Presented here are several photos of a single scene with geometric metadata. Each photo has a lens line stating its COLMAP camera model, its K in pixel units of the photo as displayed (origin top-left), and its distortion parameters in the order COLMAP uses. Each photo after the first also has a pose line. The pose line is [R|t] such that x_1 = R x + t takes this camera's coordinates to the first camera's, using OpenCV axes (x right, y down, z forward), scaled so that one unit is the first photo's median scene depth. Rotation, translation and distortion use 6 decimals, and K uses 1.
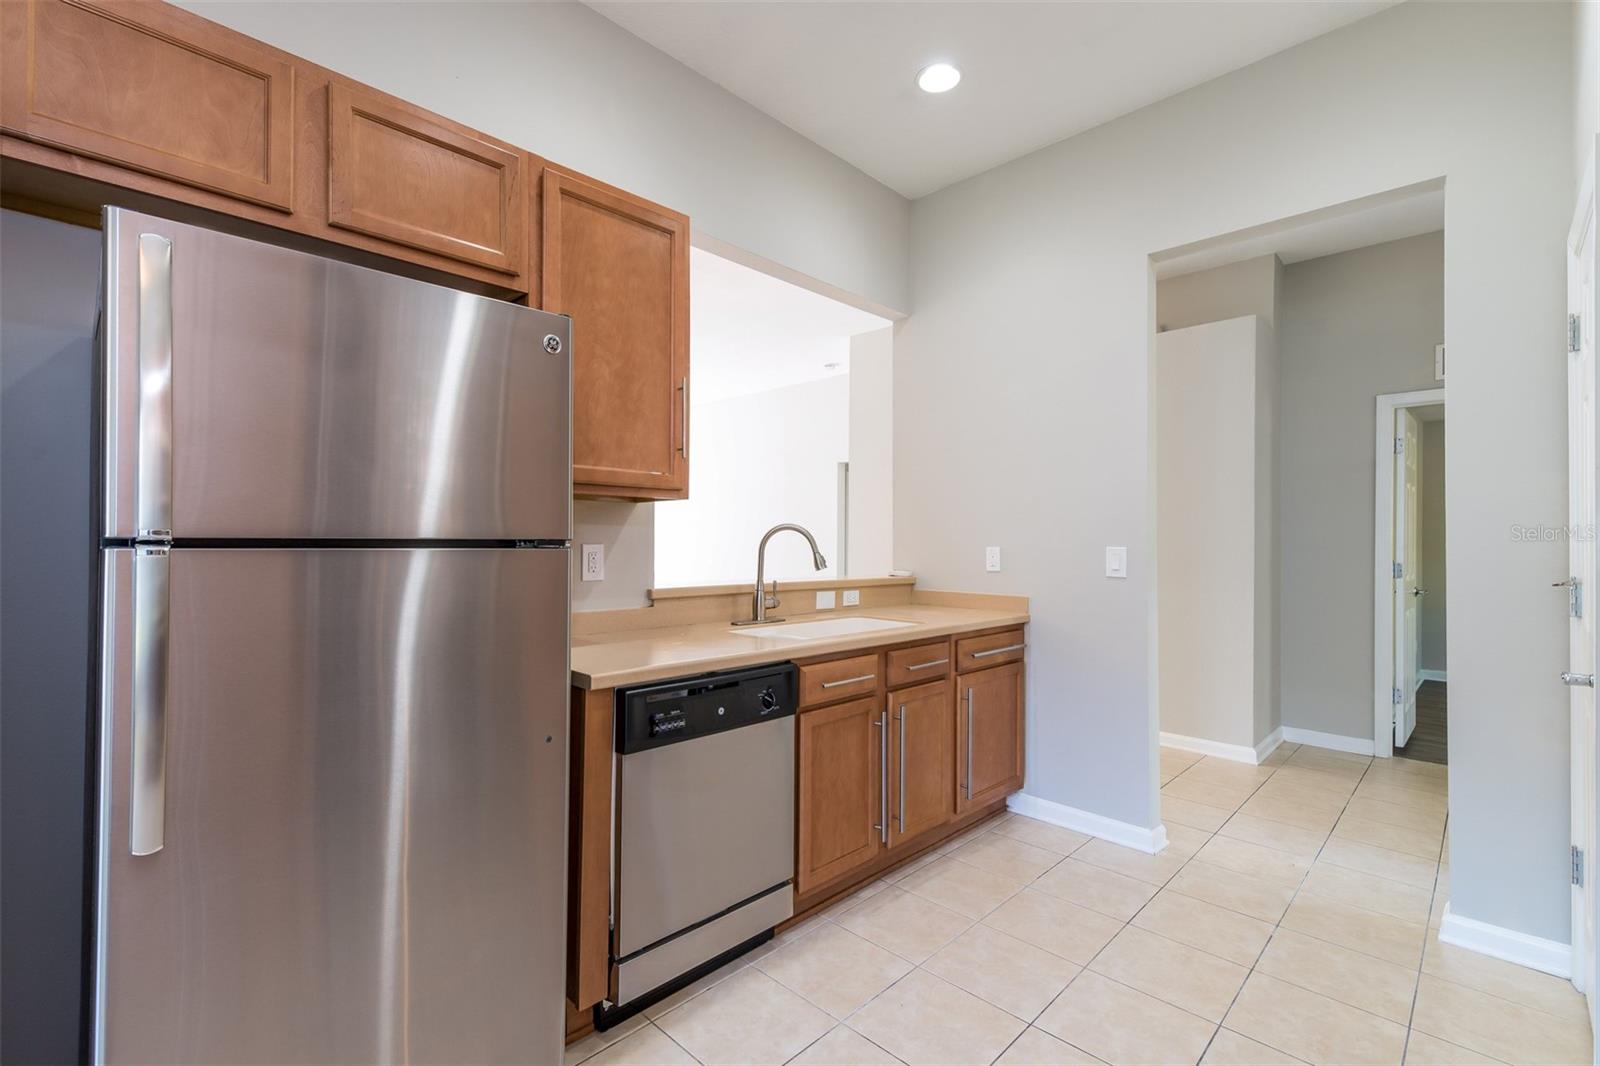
lens RADIAL K [[714.5, 0, 794.8], [0, 714.5, 535.3], [0, 0, 1]] dist [0.025621, -0.003376]
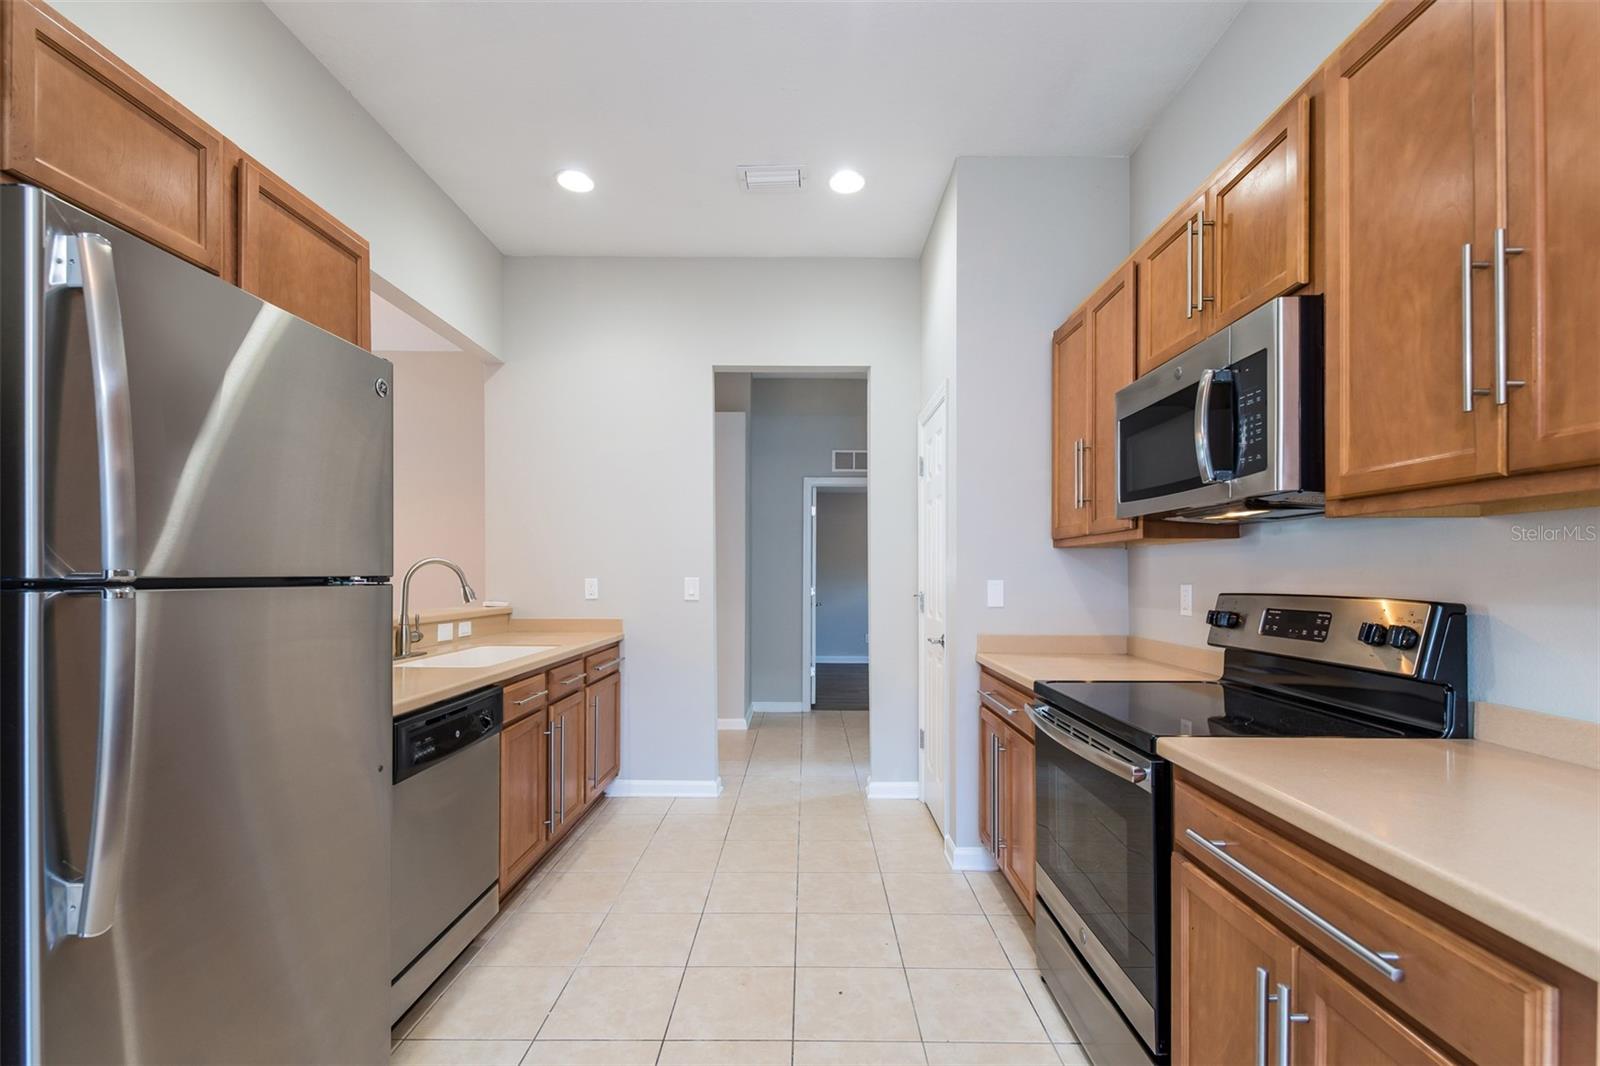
lens RADIAL K [[690.6, 0, 795.2], [0, 690.6, 573.2], [0, 0, 1]] dist [0.018311, -0.003219]
pose [[0.727712, -0.004180, 0.685870, -0.314583], [-0.002833, 0.999955, 0.009100, -0.004993], [-0.685877, -0.008565, 0.727667, -0.073599]]
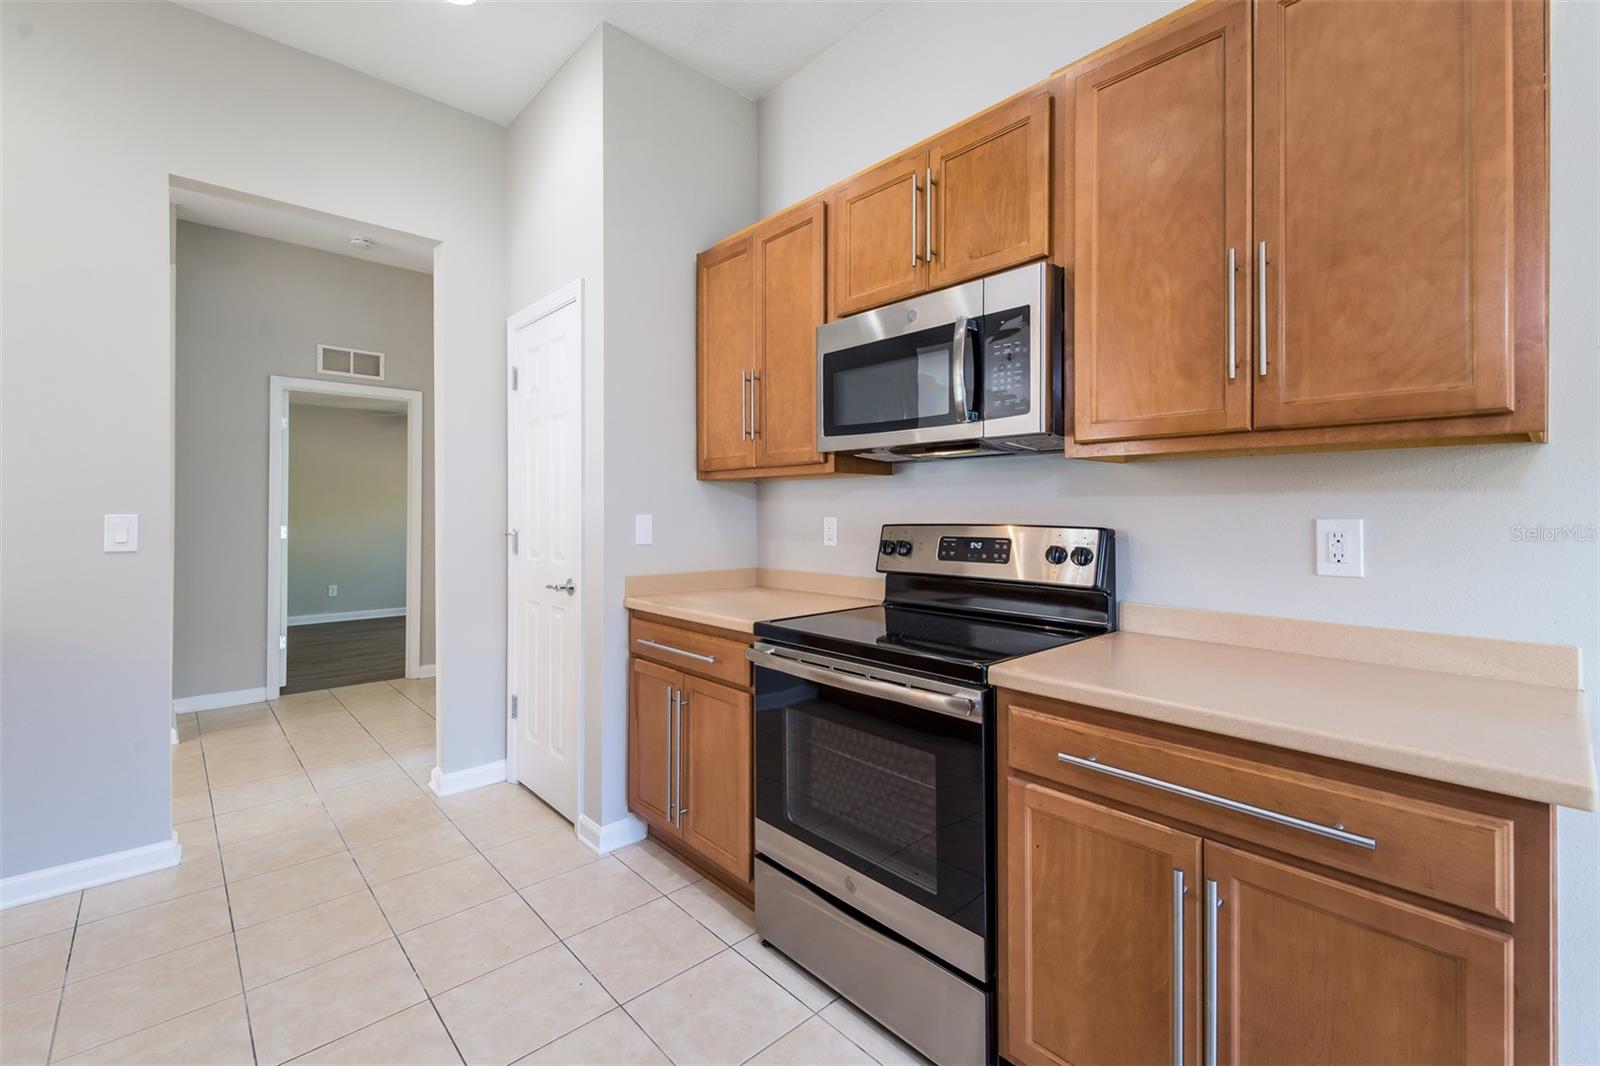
lens RADIAL K [[690.6, 0, 771.9], [0, 690.6, 505.9], [0, 0, 1]] dist [0.018311, -0.003219]
pose [[0.078100, 0.000364, 0.996945, -0.298172], [-0.007935, 0.999968, 0.000256, 0.000924], [-0.996914, -0.007930, 0.078101, 0.224145]]
